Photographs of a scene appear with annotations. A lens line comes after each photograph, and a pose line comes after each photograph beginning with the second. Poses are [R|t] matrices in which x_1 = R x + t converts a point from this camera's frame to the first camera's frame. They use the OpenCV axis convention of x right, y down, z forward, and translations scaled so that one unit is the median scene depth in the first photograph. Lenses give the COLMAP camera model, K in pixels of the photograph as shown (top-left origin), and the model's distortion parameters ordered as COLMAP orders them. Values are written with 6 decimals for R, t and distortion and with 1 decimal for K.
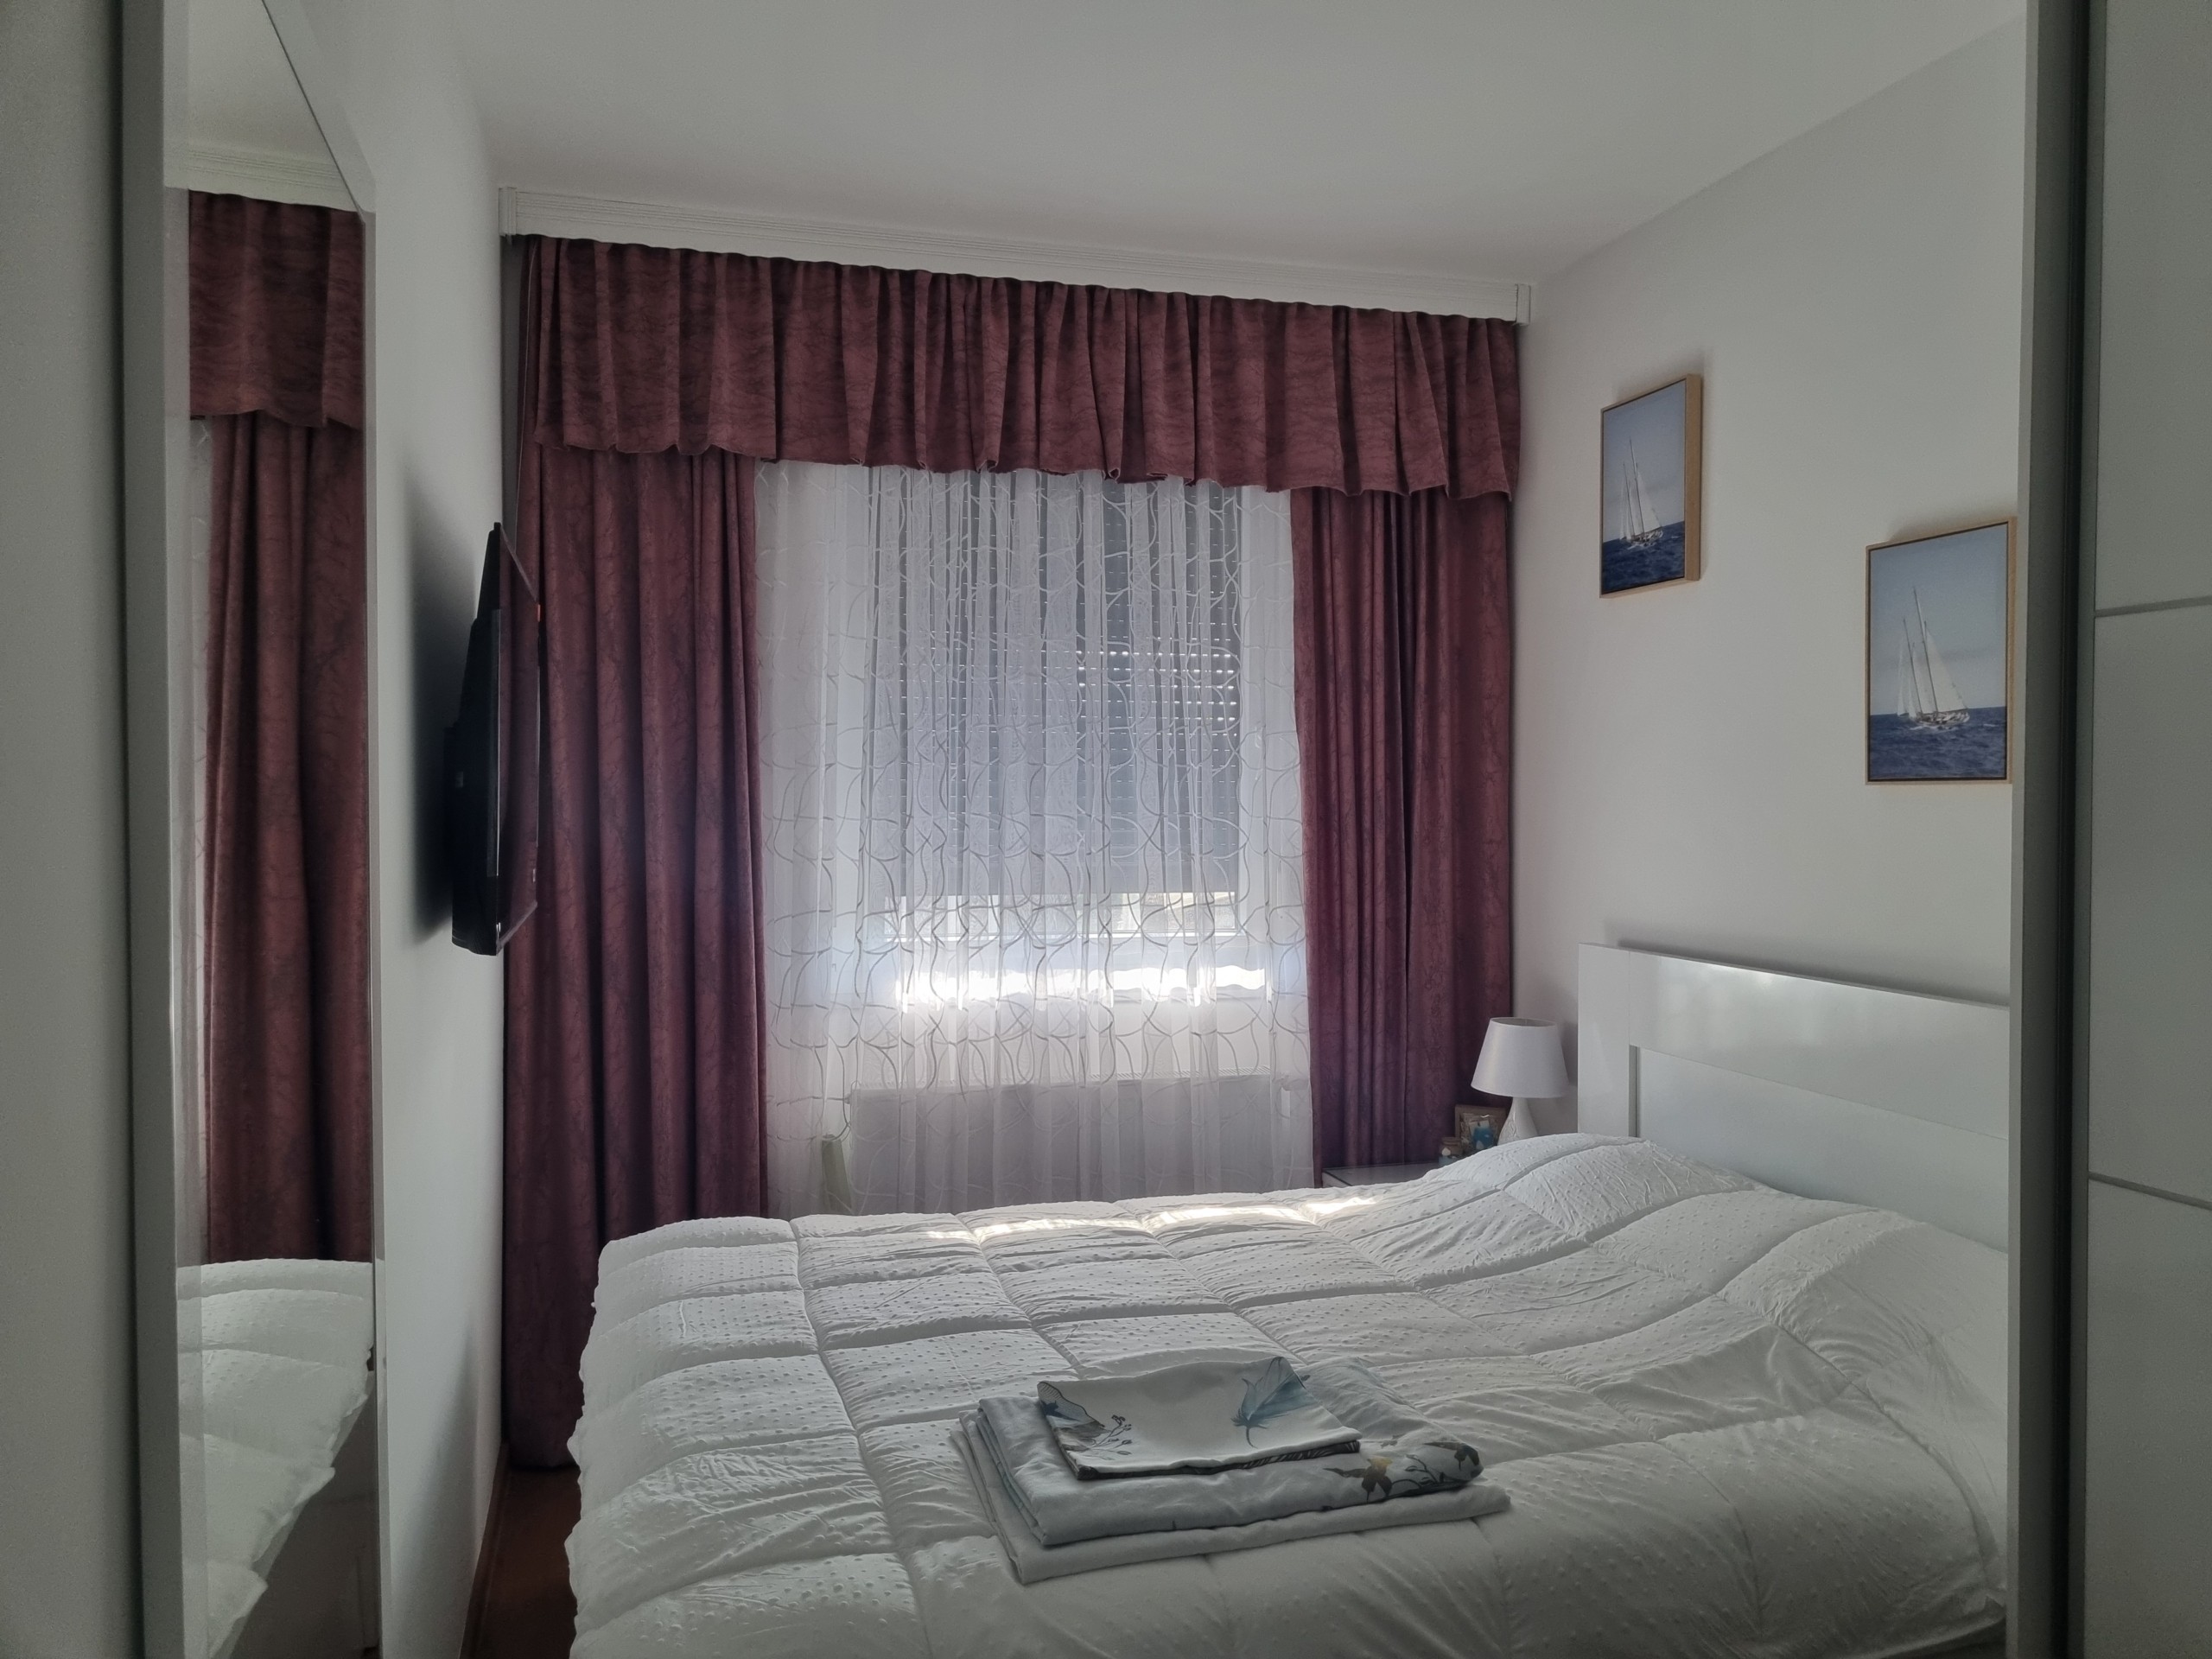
lens RADIAL K [[1678.6, 0, 1102.8], [0, 1678.6, 825.0], [0, 0, 1]] dist [0.064166, -0.057023]
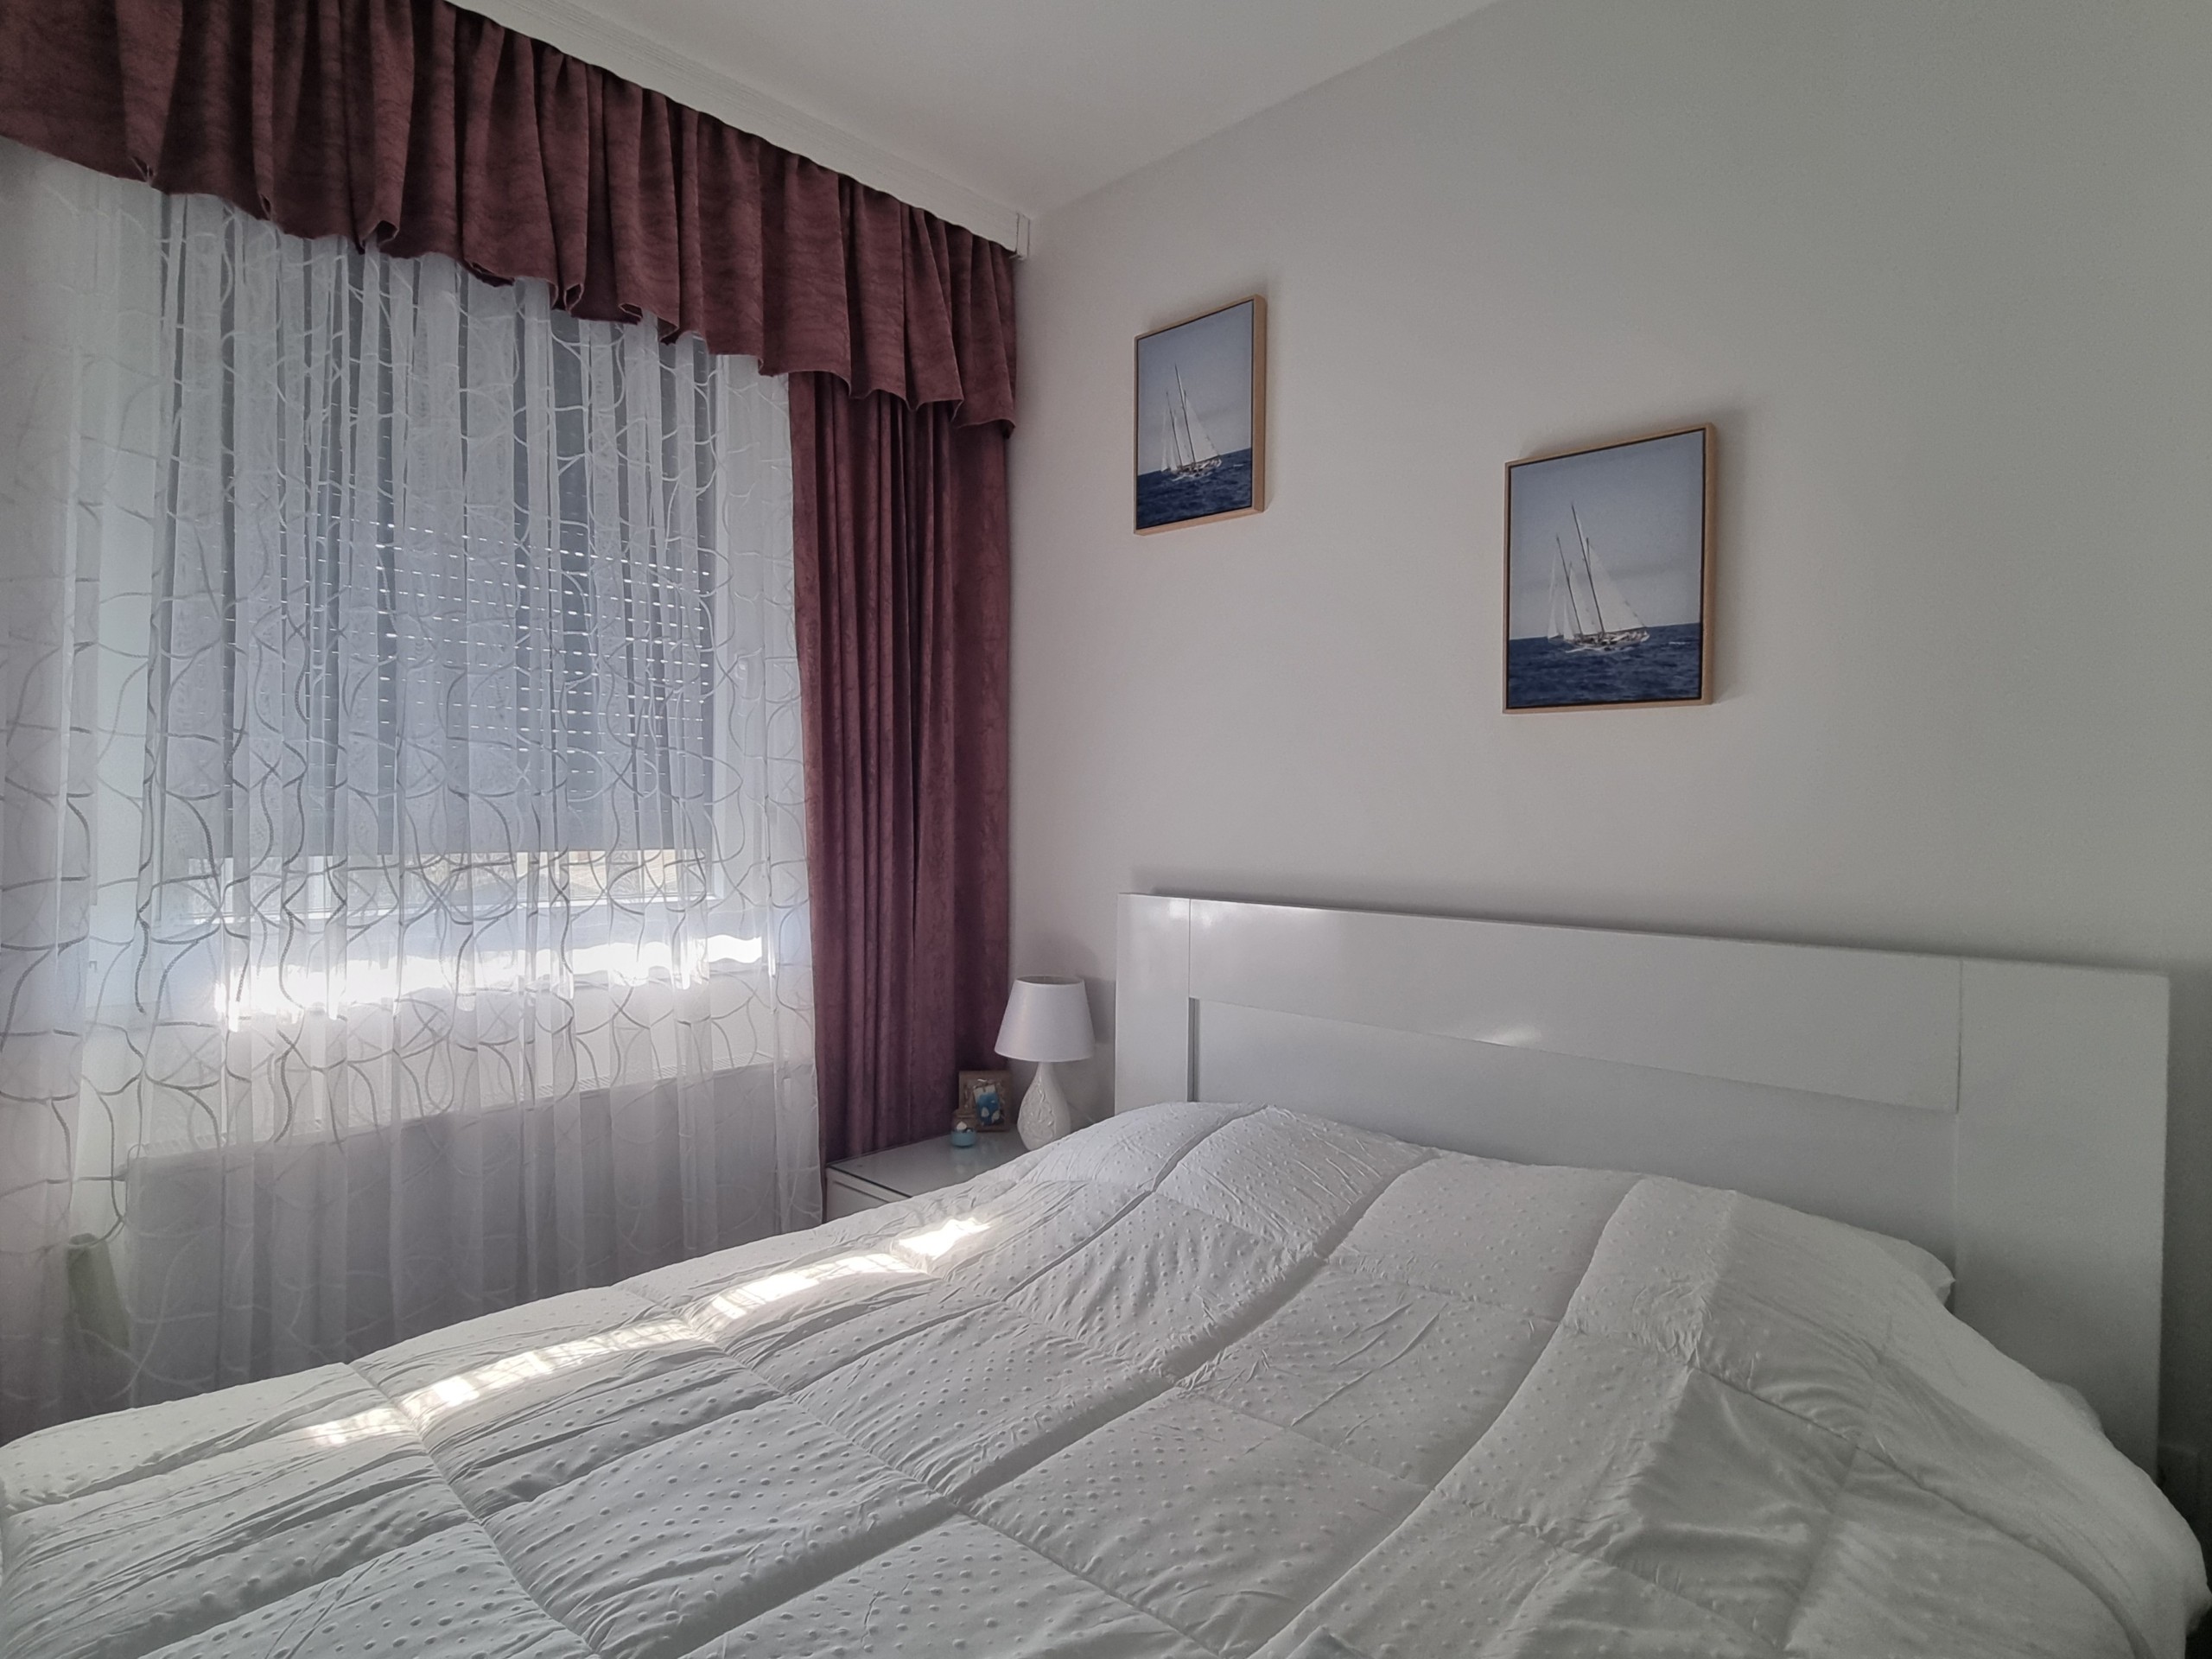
lens RADIAL K [[1179.5, 0, 1109.0], [0, 1179.5, 828.4], [0, 0, 1]] dist [0.000271, -0.002450]
pose [[0.851192, 0.000183, 0.524854, -0.066824], [-0.001447, 0.999997, 0.001998, 0.030808], [-0.524852, -0.002460, 0.851190, 0.421755]]
